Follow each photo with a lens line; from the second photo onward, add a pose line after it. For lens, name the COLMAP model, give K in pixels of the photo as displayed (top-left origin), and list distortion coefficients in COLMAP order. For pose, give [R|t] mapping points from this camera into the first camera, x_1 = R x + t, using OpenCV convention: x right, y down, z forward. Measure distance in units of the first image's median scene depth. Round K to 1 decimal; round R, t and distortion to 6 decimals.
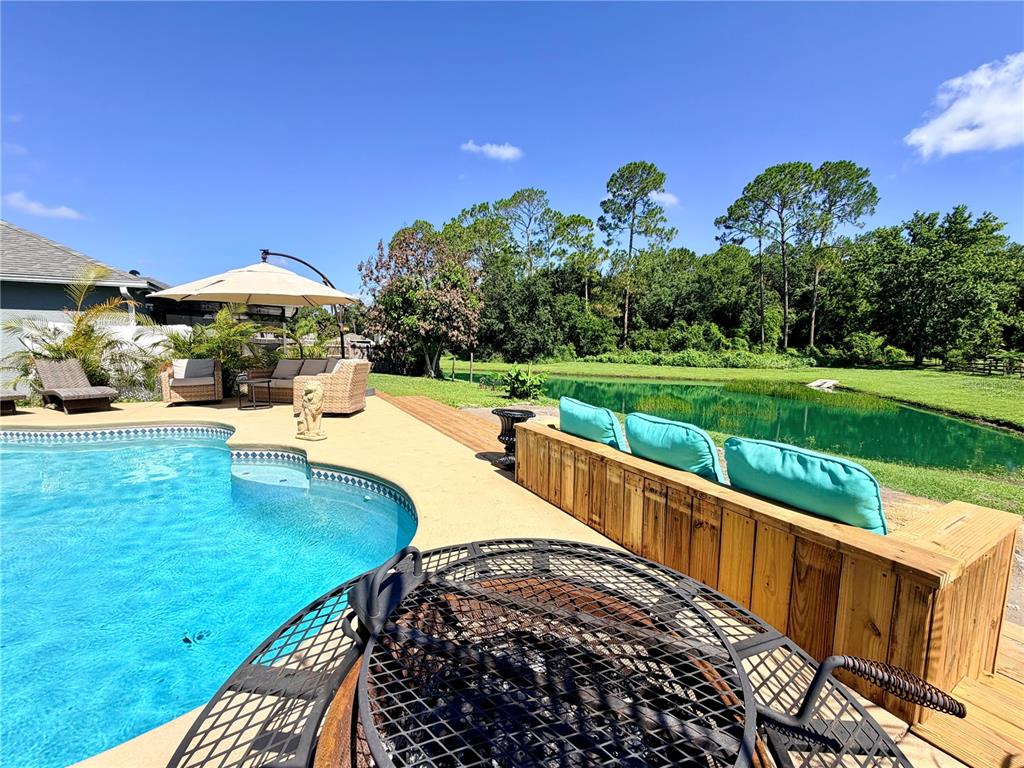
lens RADIAL K [[406.0, 0, 507.7], [0, 406.0, 384.2], [0, 0, 1]] dist [0.000853, -0.000275]
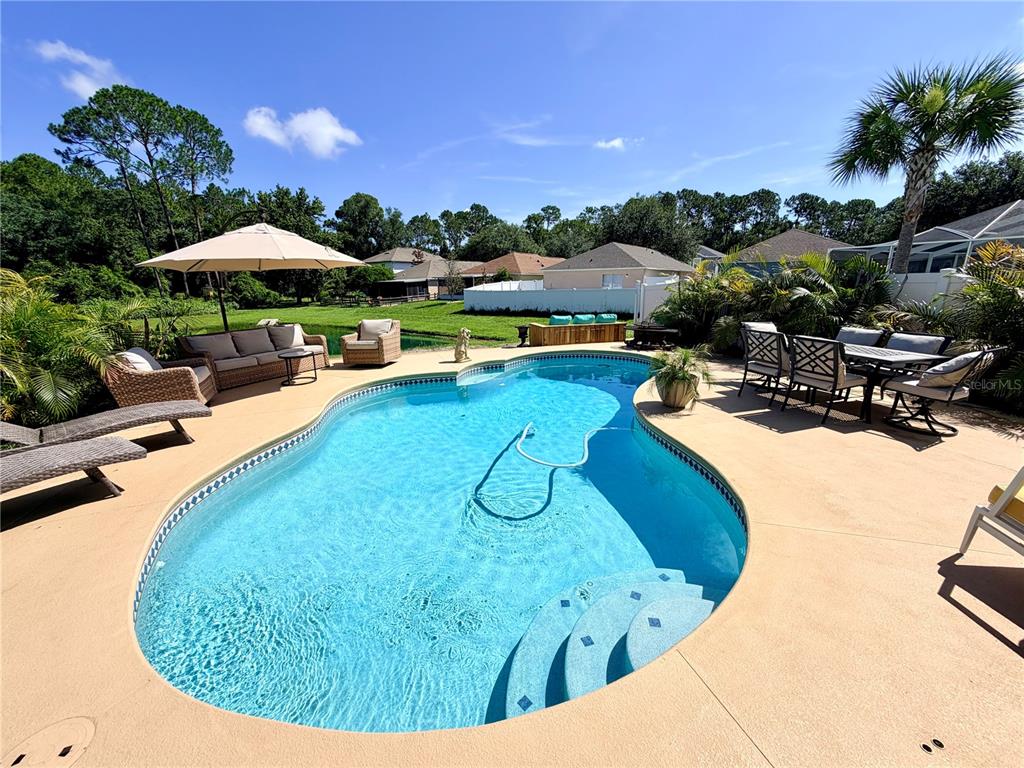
lens RADIAL K [[406.0, 0, 507.7], [0, 406.0, 384.2], [0, 0, 1]] dist [0.000853, -0.000275]
pose [[0.175258, -0.243985, 0.953811, -0.274545], [0.109736, 0.967610, 0.227352, -0.019061], [-0.978388, 0.064823, 0.196356, 0.060669]]
